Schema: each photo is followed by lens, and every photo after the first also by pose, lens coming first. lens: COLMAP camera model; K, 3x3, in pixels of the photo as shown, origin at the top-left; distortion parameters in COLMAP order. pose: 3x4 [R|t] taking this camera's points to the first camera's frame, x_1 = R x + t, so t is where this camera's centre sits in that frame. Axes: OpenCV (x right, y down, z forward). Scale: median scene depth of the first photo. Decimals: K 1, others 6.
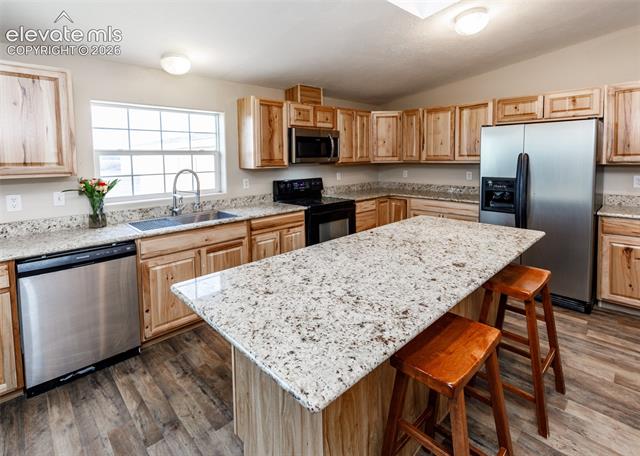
lens RADIAL K [[313.5, 0, 310.4], [0, 313.5, 193.2], [0, 0, 1]] dist [0.000596, -0.000497]
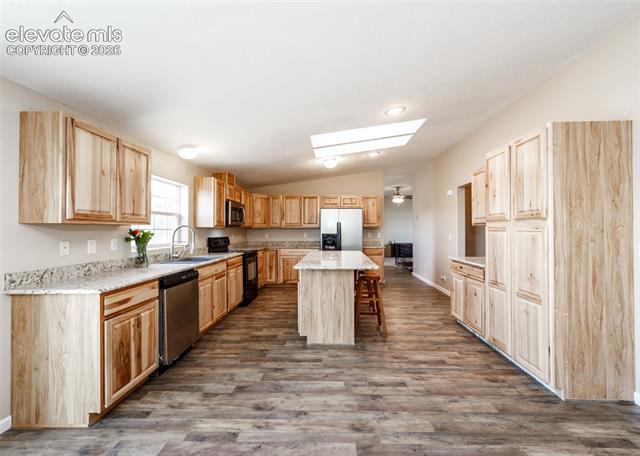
lens RADIAL K [[252.6, 0, 344.8], [0, 252.6, 265.0], [0, 0, 1]] dist [0.000354, 0.000012]
pose [[0.681983, -0.094424, 0.725247, -0.613161], [0.078561, 0.995351, 0.055715, 0.077192], [-0.727136, 0.018979, 0.686231, -0.244893]]
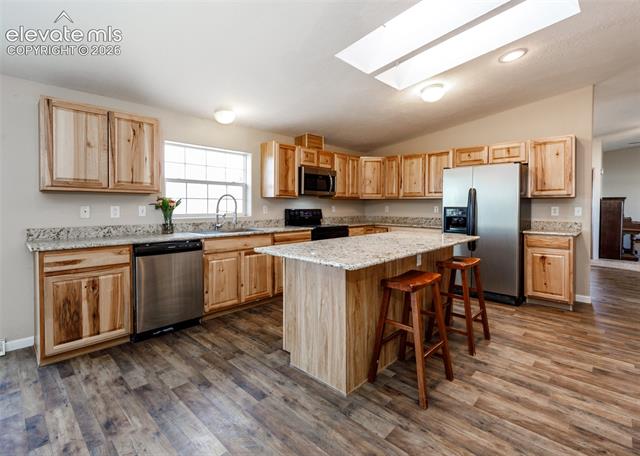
lens RADIAL K [[298.2, 0, 318.7], [0, 298.2, 238.9], [0, 0, 1]] dist [0.002356, 0.000387]
pose [[0.997436, 0.001489, 0.071553, -0.079909], [-0.001648, 0.999996, 0.002168, 0.091157], [-0.071550, -0.002280, 0.997434, -0.248391]]
